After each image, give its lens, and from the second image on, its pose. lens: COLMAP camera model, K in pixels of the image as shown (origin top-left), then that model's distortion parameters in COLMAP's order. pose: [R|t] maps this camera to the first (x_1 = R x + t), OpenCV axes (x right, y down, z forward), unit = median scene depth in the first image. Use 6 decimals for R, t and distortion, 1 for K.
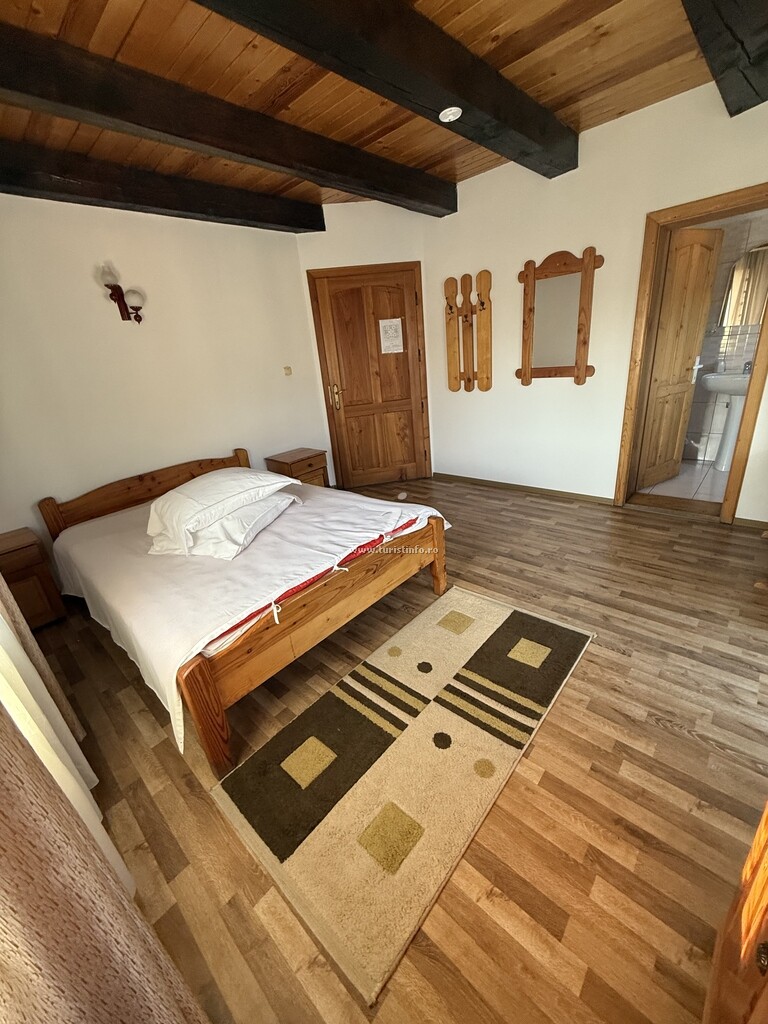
lens RADIAL K [[406.5, 0, 384.5], [0, 406.5, 507.5], [0, 0, 1]] dist [-0.000312, 0.000476]
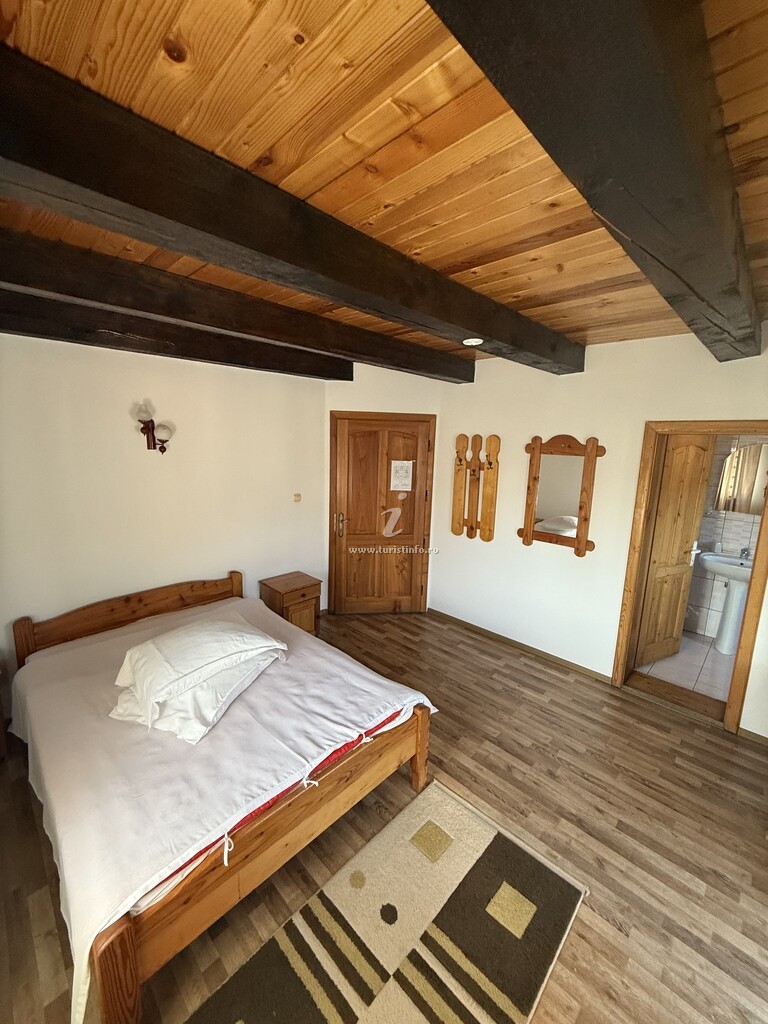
lens RADIAL K [[406.5, 0, 384.3], [0, 406.5, 508.5], [0, 0, 1]] dist [-0.000312, 0.000476]
pose [[0.991705, 0.128181, -0.009574, -0.010393], [-0.127510, 0.971642, -0.199133, -0.219400], [-0.016222, 0.198702, 0.979926, -0.010264]]
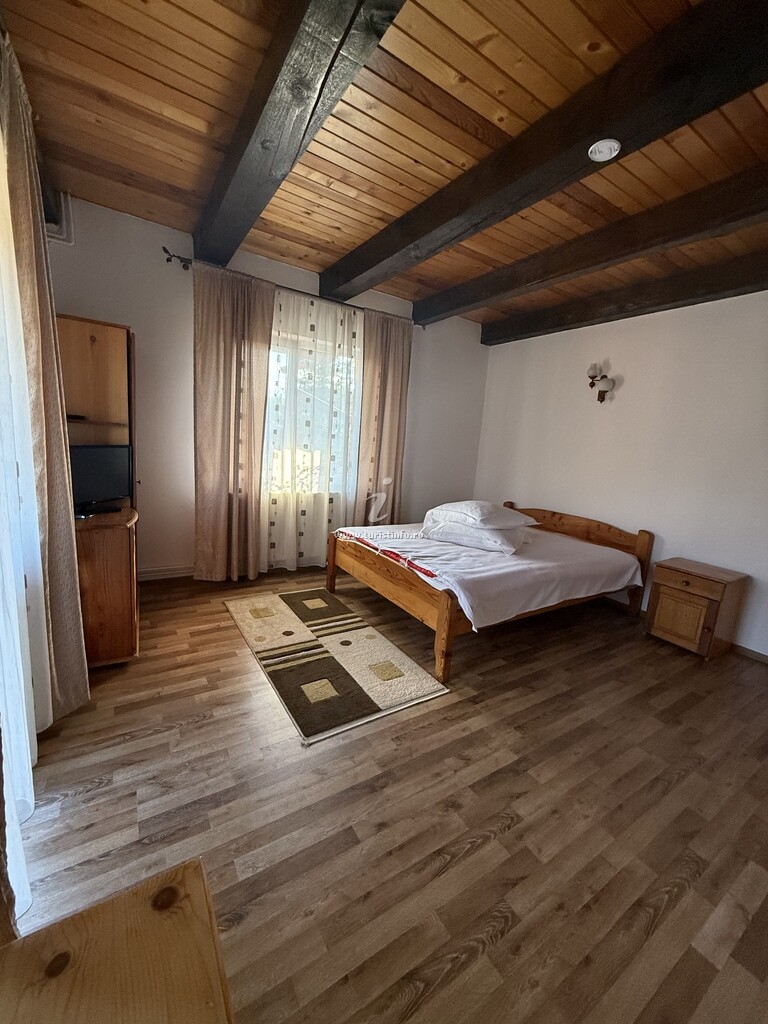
lens RADIAL K [[406.5, 0, 384.2], [0, 406.5, 507.7], [0, 0, 1]] dist [-0.000312, 0.000476]
pose [[-0.265656, 0.234342, -0.935153, 0.996157], [-0.398059, 0.856799, 0.327786, -0.392272], [0.878052, 0.459324, -0.134332, 0.891594]]
